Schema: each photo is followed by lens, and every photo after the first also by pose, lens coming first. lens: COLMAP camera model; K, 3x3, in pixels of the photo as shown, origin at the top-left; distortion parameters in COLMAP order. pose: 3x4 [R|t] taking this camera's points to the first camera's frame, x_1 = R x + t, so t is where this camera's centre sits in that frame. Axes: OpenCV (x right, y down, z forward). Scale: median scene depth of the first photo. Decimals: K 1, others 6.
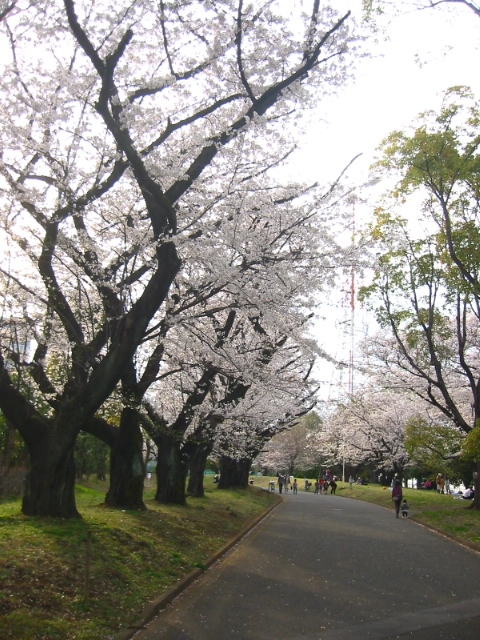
lens RADIAL K [[719.0, 0, 240.0], [0, 719.0, 320.0], [0, 0, 1]] dist [-0.073623, 0.025004]
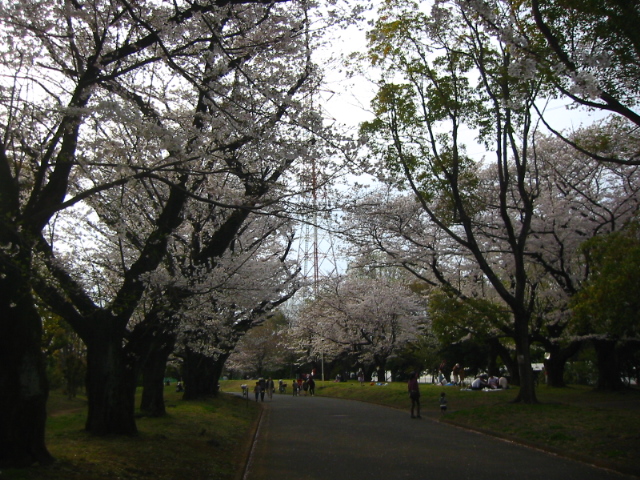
lens RADIAL K [[719.0, 0, 320.0], [0, 719.0, 240.0], [0, 0, 1]] dist [-0.073623, 0.025004]
pose [[0.984186, -0.042281, 0.172018, -0.008578], [0.037978, 0.998880, 0.028231, 0.037588], [-0.173019, -0.021251, 0.984689, 0.176241]]
